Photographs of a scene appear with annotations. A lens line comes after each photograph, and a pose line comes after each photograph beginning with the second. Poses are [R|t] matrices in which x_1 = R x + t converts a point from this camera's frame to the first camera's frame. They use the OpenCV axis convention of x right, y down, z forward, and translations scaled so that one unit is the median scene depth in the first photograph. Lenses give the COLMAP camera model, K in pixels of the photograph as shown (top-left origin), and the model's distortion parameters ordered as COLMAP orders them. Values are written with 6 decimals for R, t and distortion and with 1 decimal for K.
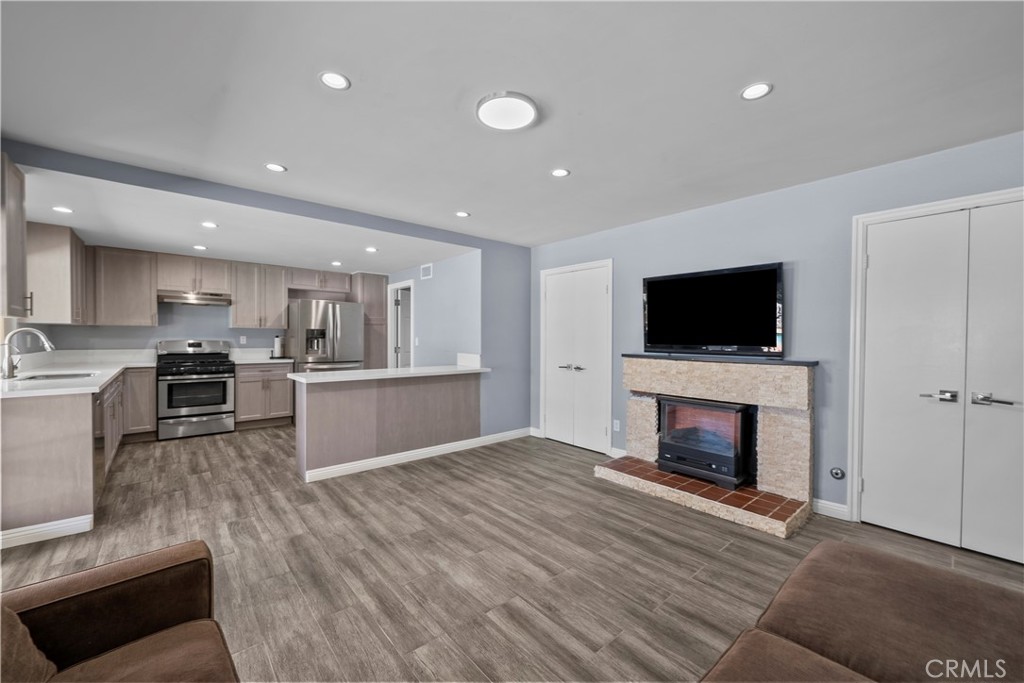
lens RADIAL K [[400.0, 0, 504.6], [0, 400.0, 341.2], [0, 0, 1]] dist [-0.002833, -0.000404]
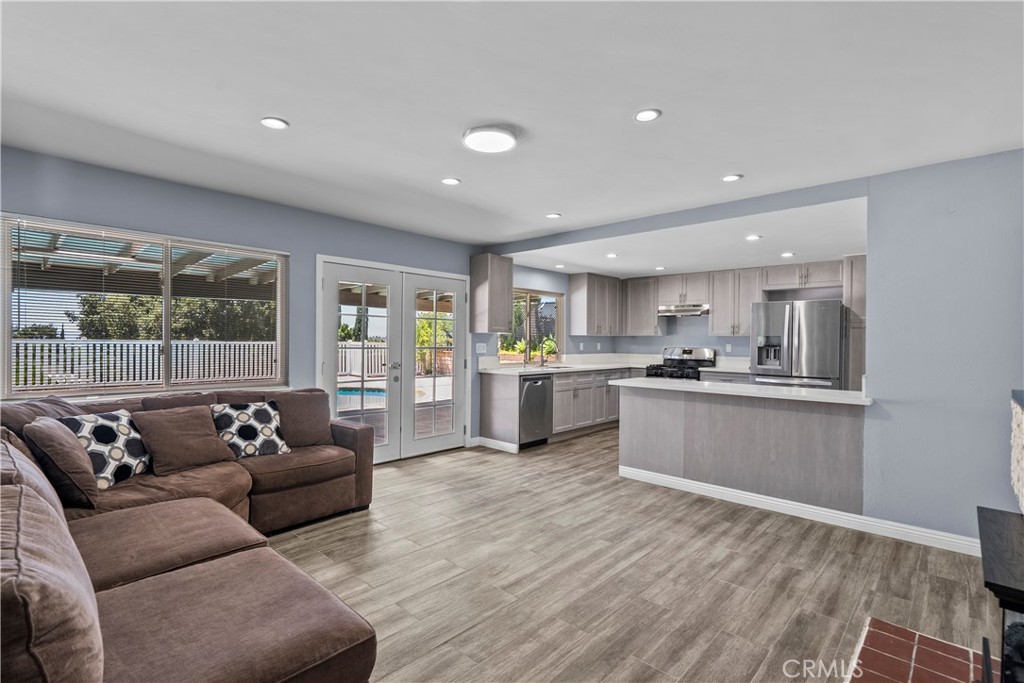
lens RADIAL K [[479.5, 0, 505.6], [0, 479.5, 344.5], [0, 0, 1]] dist [0.001019, 0.000075]
pose [[0.107540, 0.001838, -0.994199, 0.590319], [-0.017370, 0.999849, -0.000030, -0.002629], [0.994049, 0.017272, 0.107555, 0.402459]]
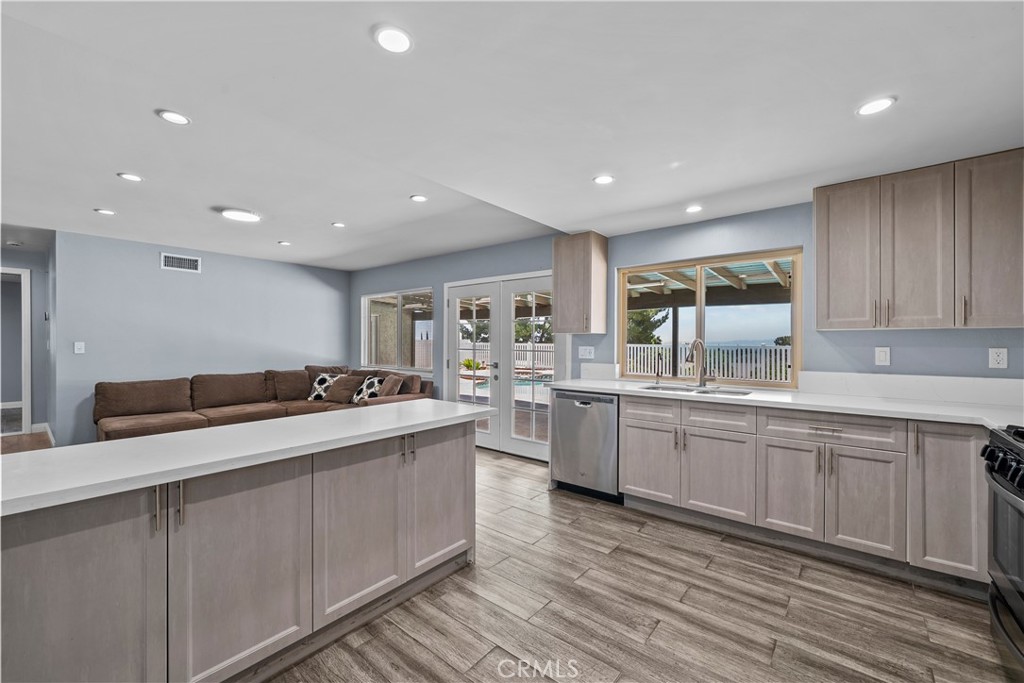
lens RADIAL K [[412.5, 0, 508.4], [0, 412.5, 342.1], [0, 0, 1]] dist [-0.000143, -0.000053]
pose [[-0.984396, -0.009082, -0.175732, -0.366989], [-0.010635, 0.999912, 0.007894, -0.019504], [0.175645, 0.009640, -0.984406, 1.314633]]
